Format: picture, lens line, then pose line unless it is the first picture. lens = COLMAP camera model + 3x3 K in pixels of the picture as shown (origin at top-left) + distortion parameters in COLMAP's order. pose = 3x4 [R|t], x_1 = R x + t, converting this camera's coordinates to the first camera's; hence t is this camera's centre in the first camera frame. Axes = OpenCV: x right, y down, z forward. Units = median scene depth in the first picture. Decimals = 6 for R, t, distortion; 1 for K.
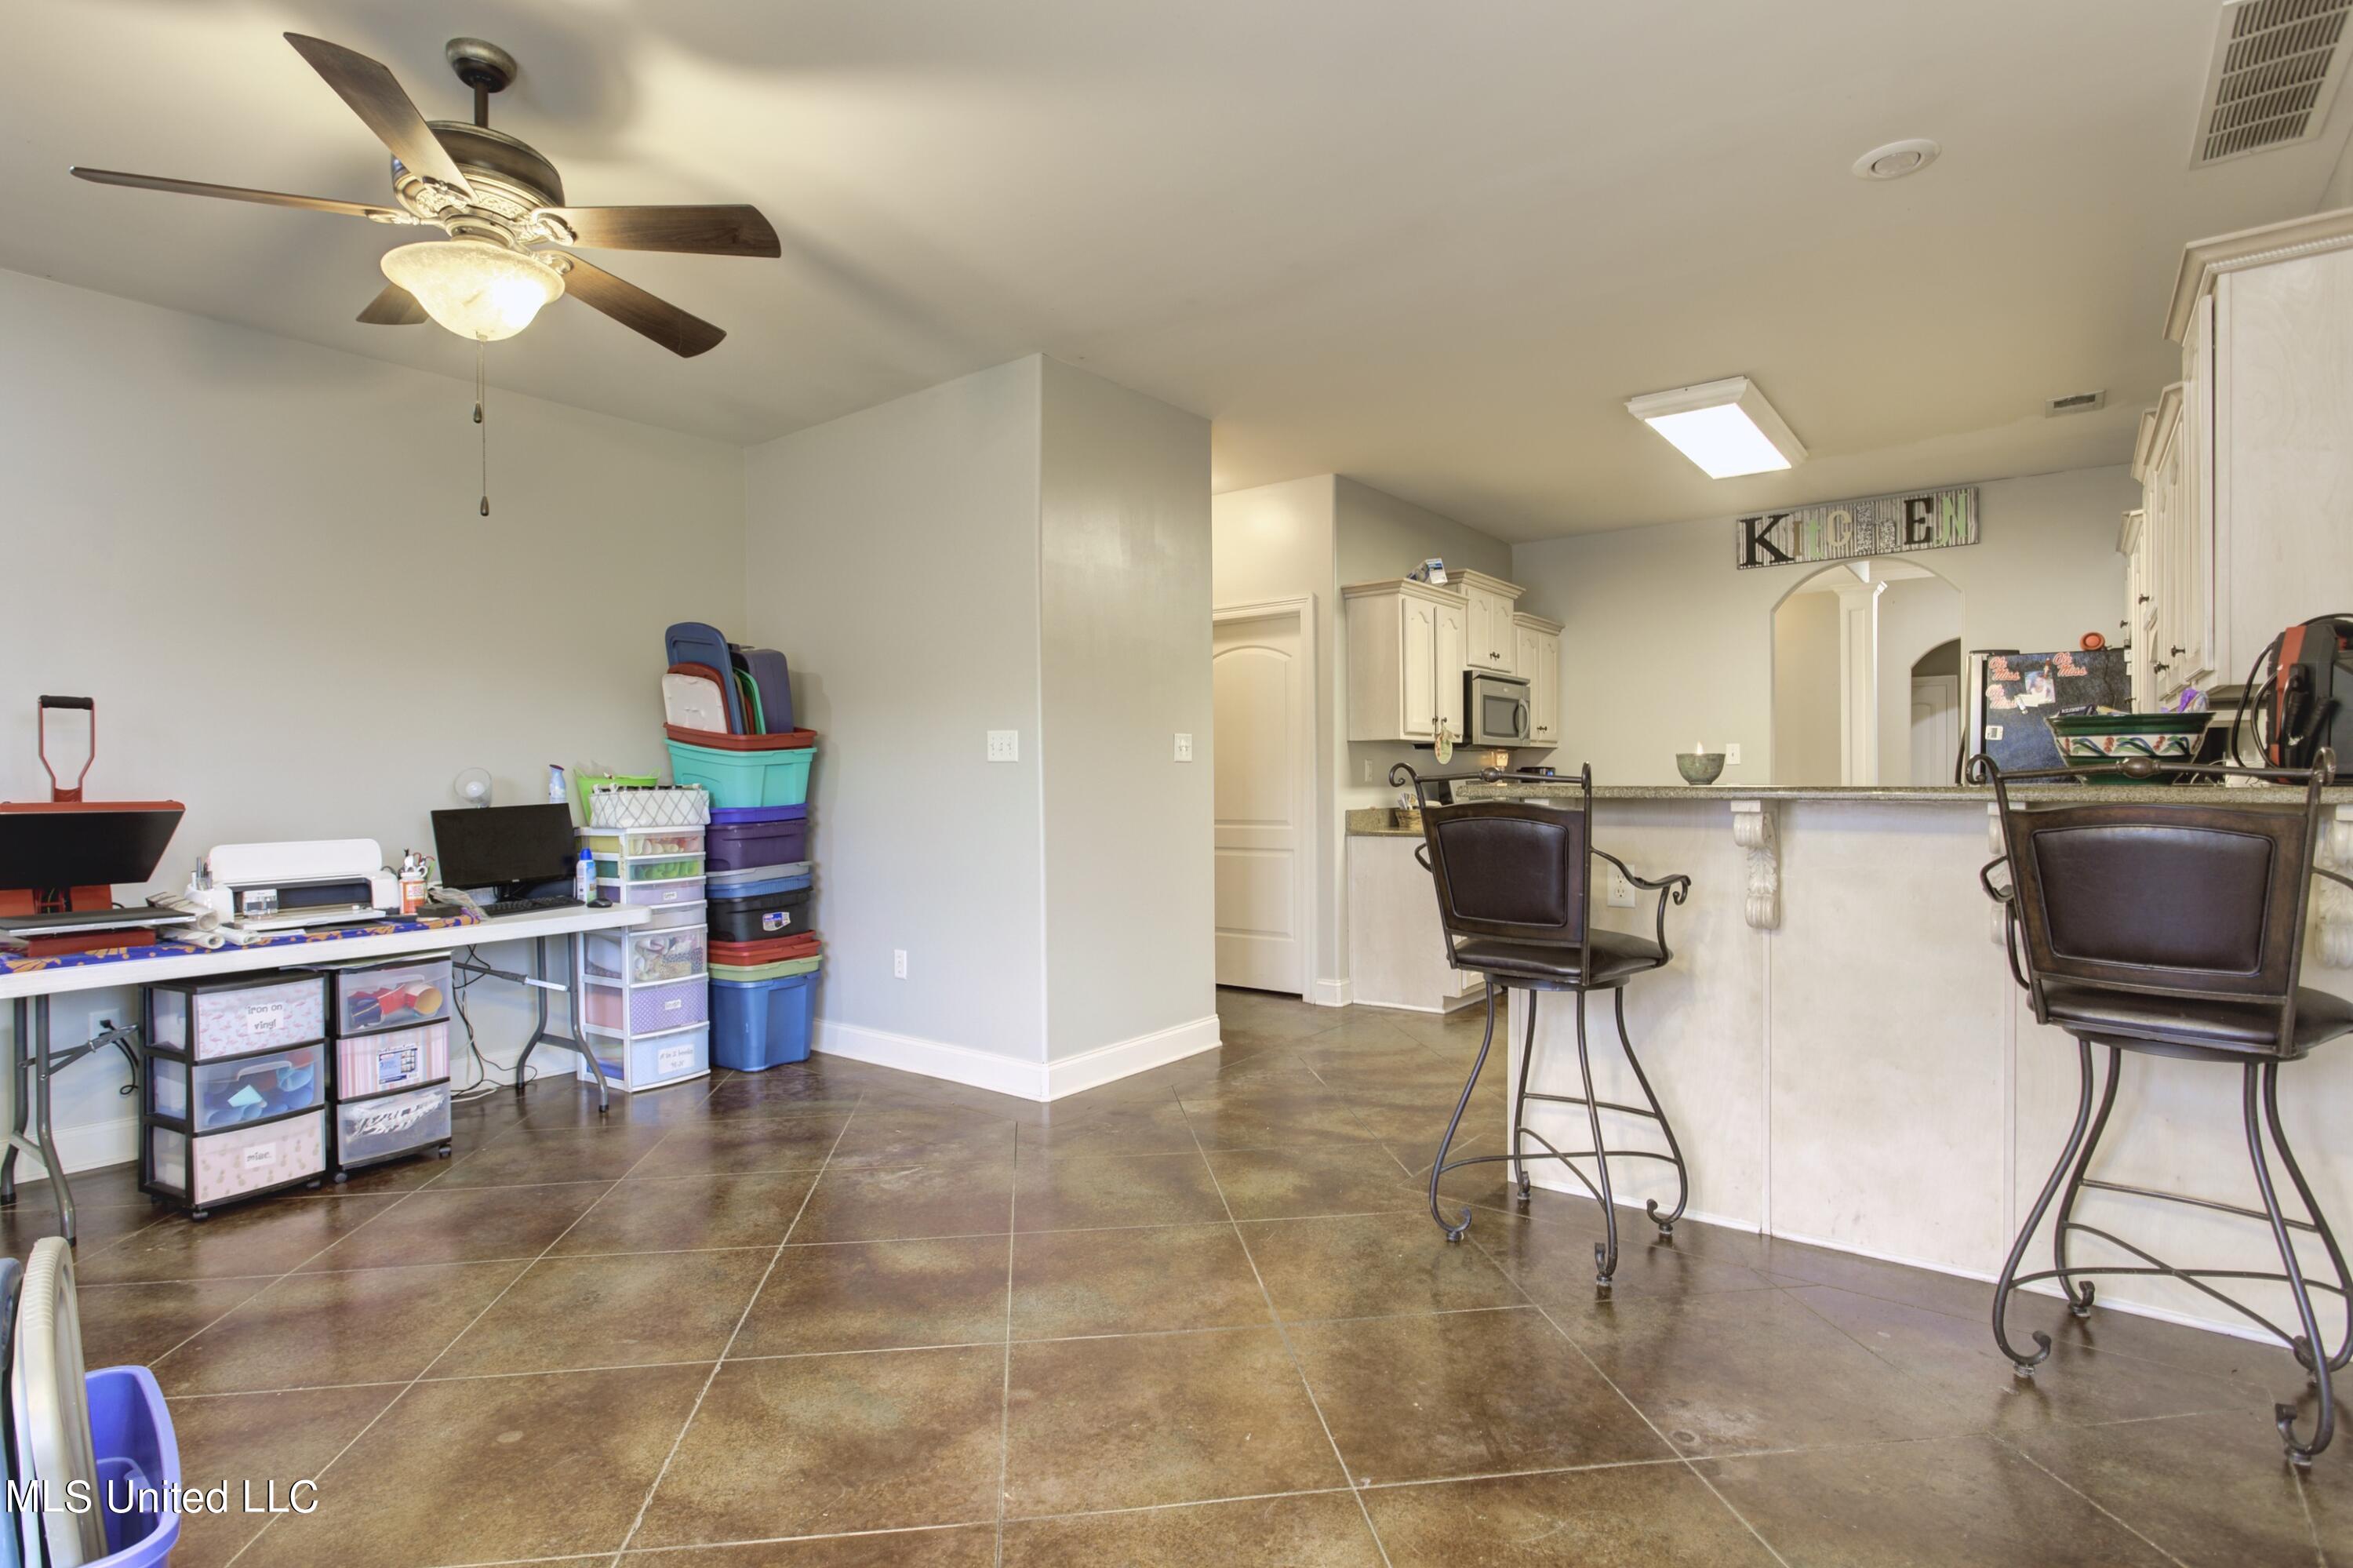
lens RADIAL K [[1144.1, 0, 1175.2], [0, 1144.1, 787.8], [0, 0, 1]] dist [-0.011434, 0.003800]
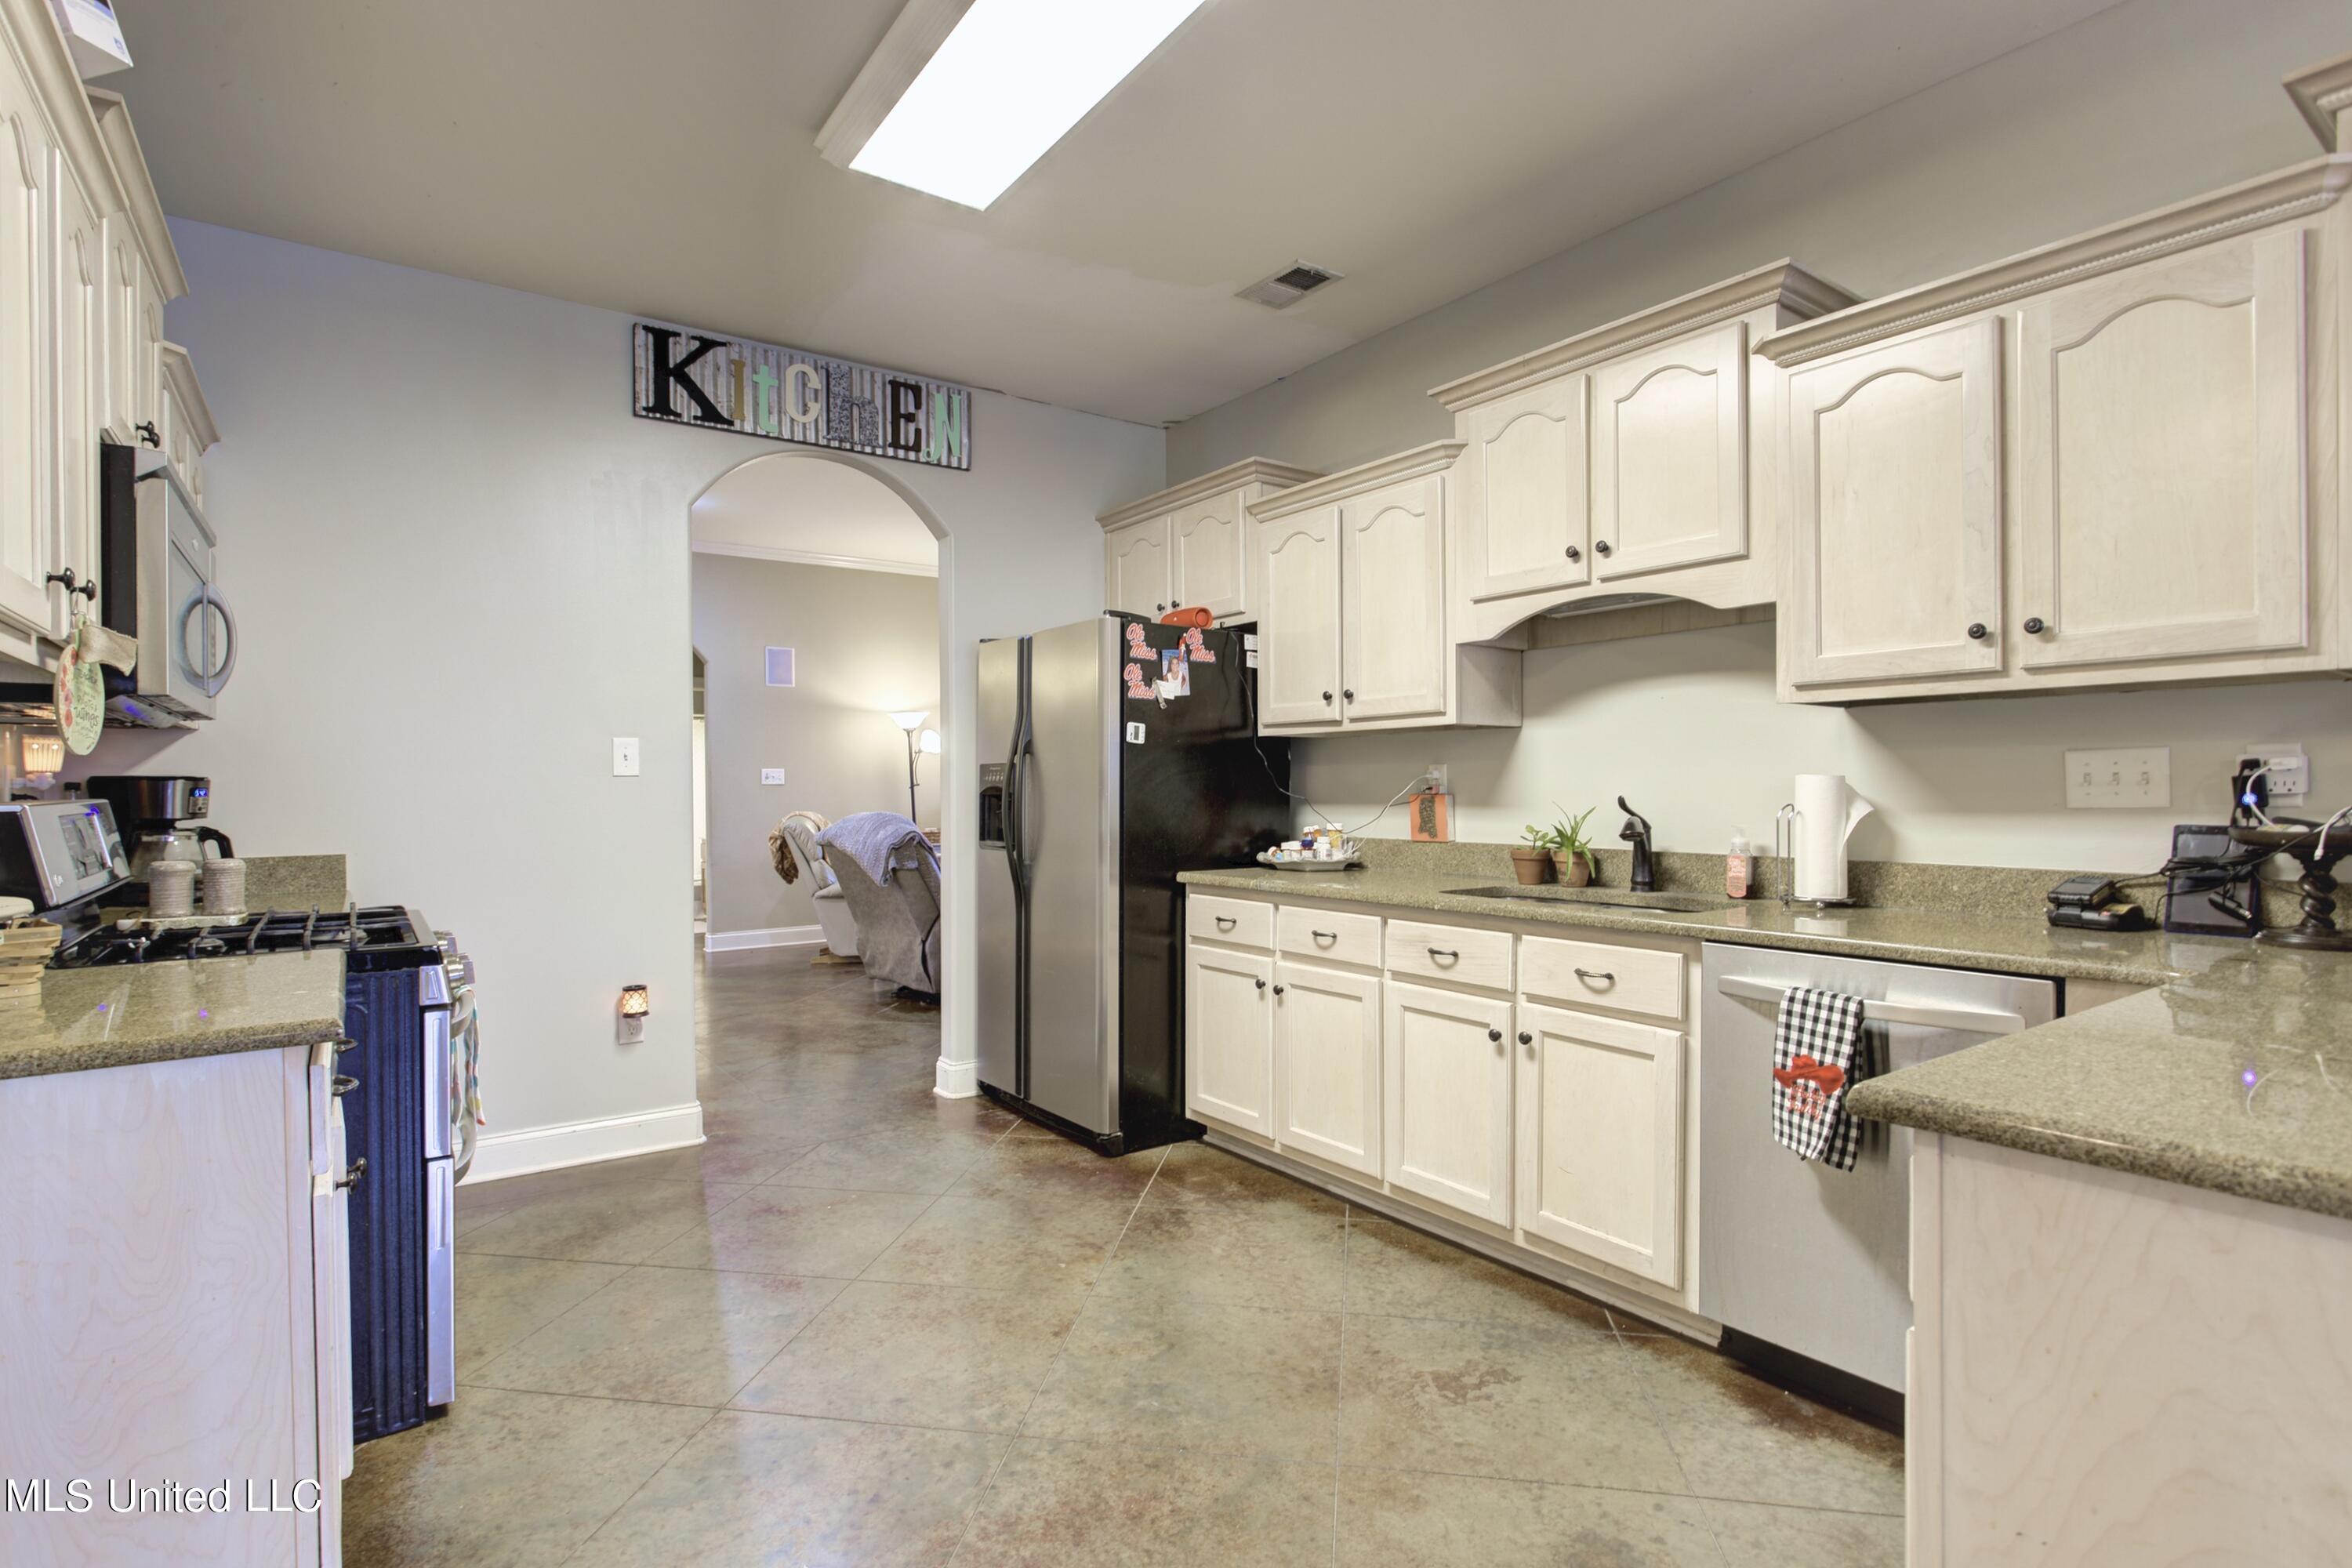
lens RADIAL K [[1158.9, 0, 1176.0], [0, 1158.9, 784.0], [0, 0, 1]] dist [-0.014725, 0.000319]
pose [[0.272758, 0.009054, 0.962040, 0.042654], [0.014867, 0.999797, -0.013625, -0.006387], [-0.961968, 0.018019, 0.272568, 0.665026]]
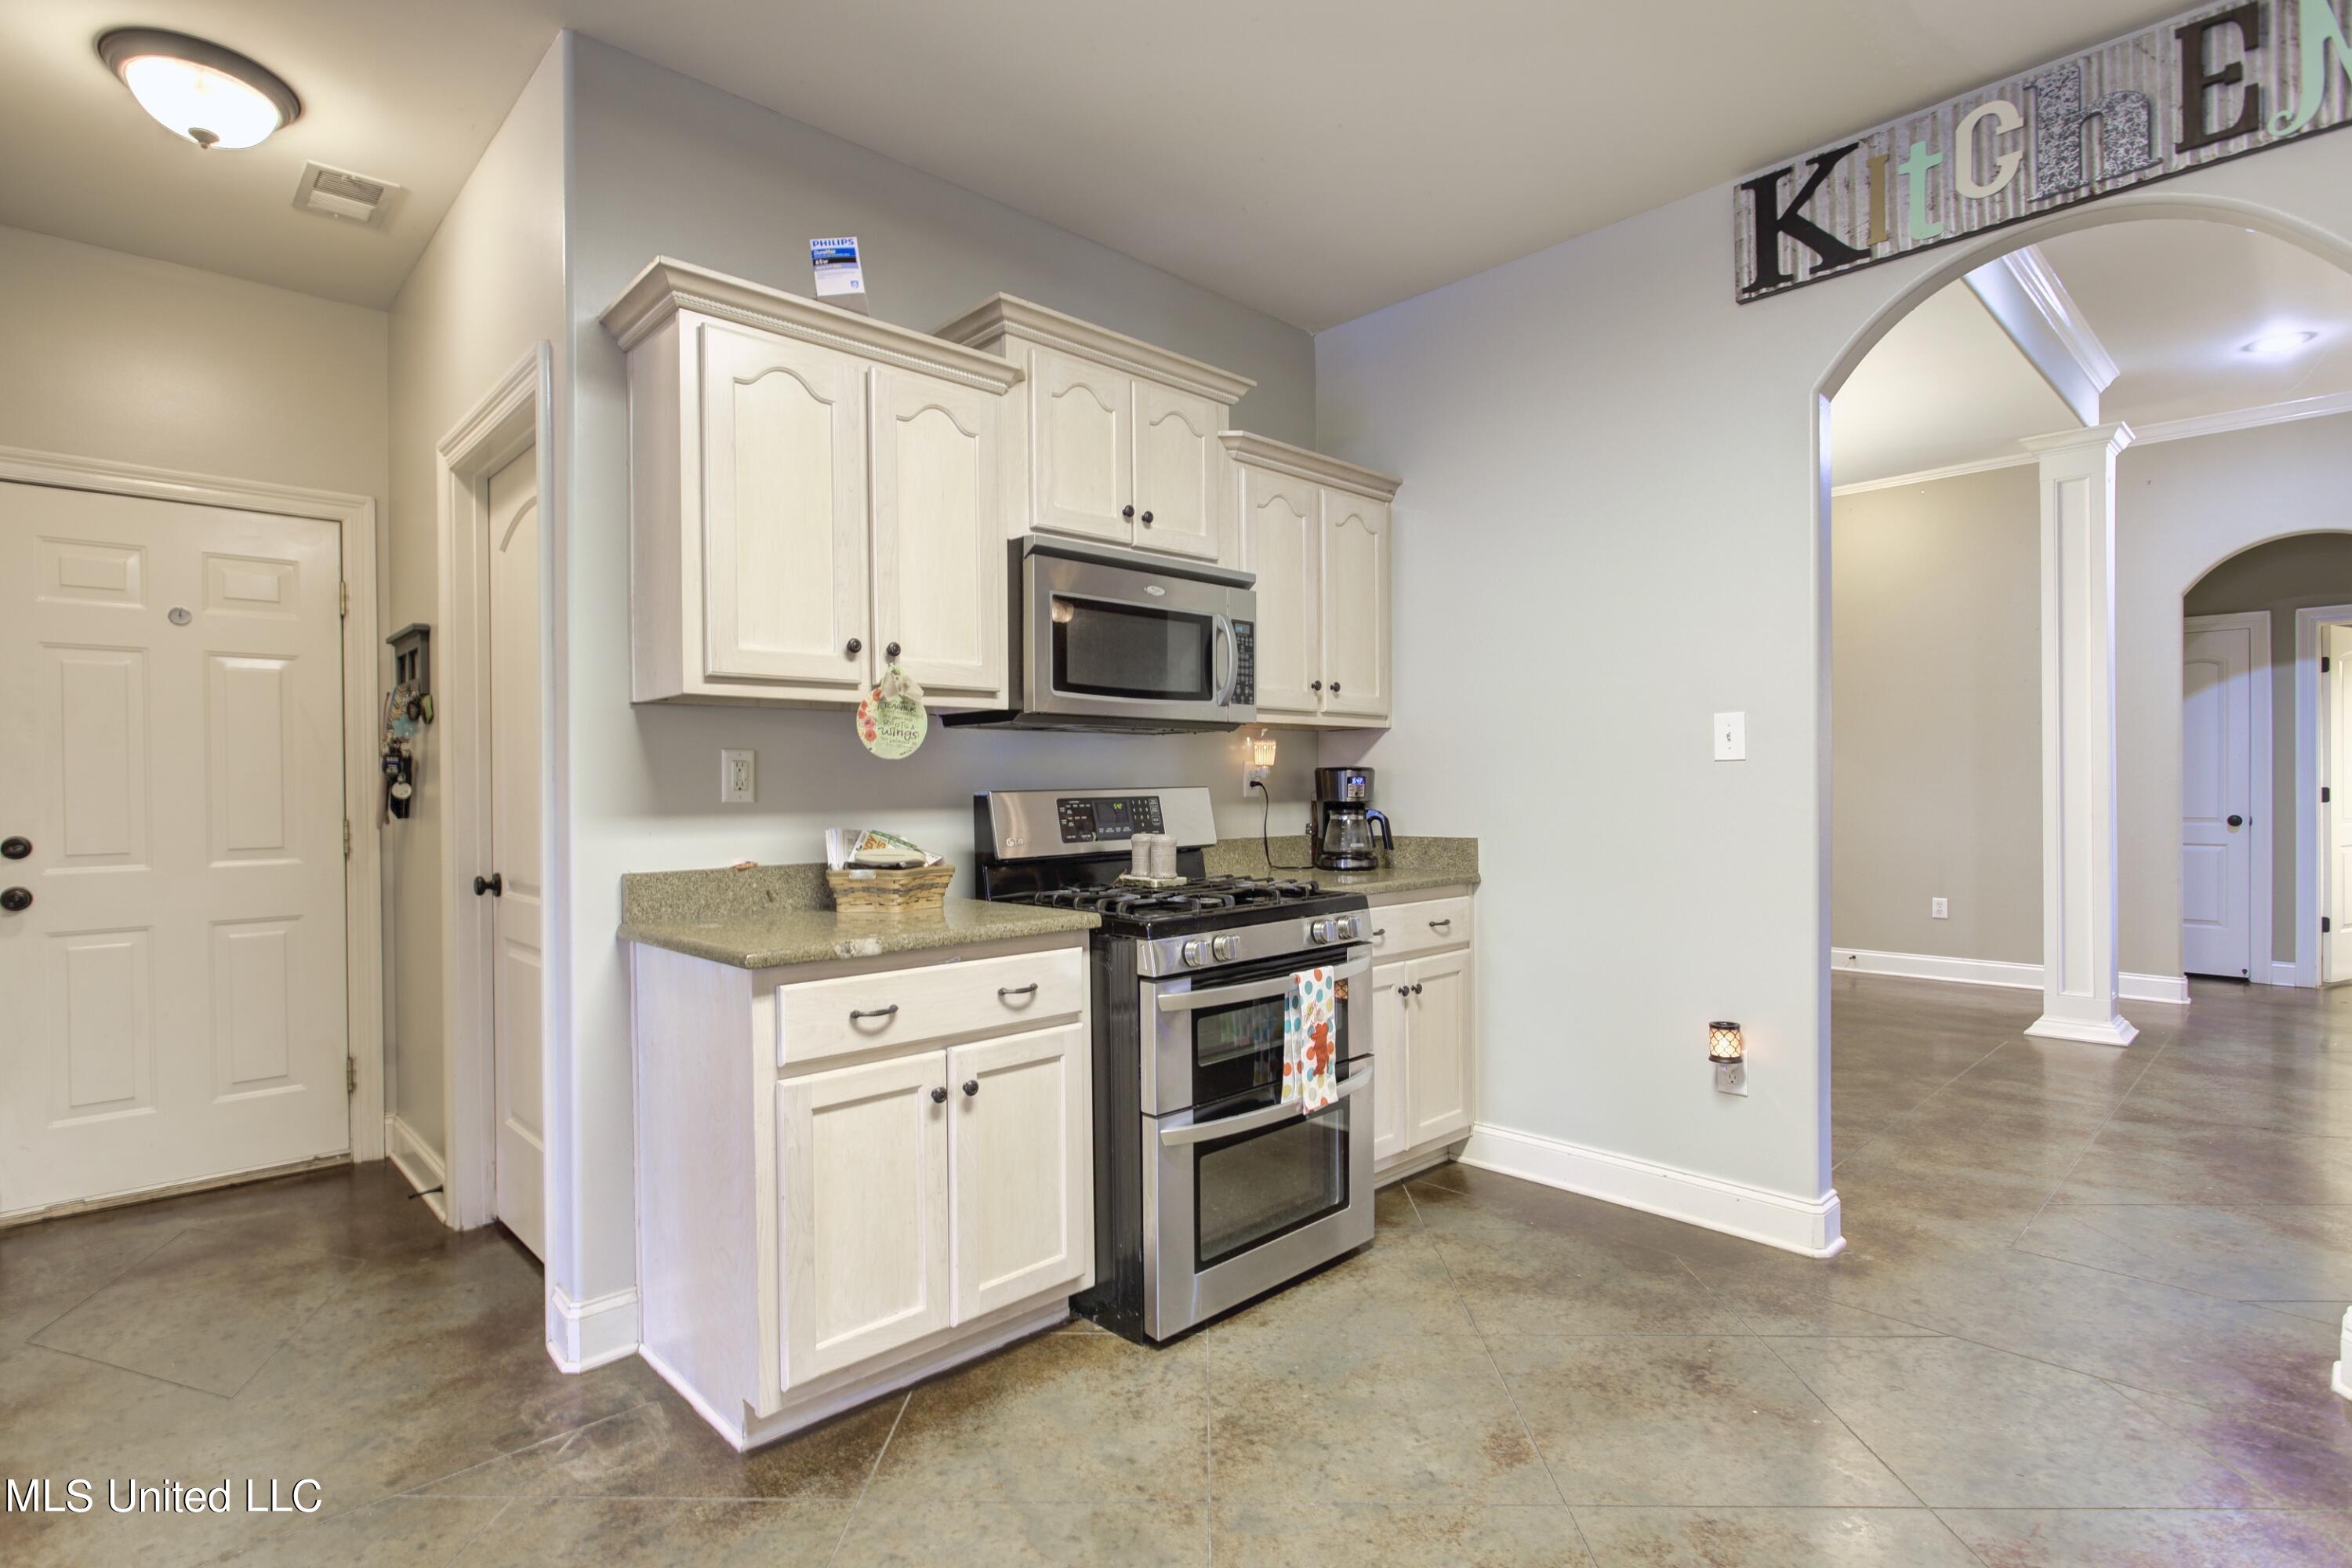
lens RADIAL K [[1143.5, 0, 1174.7], [0, 1143.5, 787.8], [0, 0, 1]] dist [-0.011434, 0.003800]
pose [[0.989135, 0.000658, -0.147008, 0.379895], [-0.001206, 0.999993, -0.003643, -0.009392], [0.147005, 0.003781, 0.989129, 0.599709]]
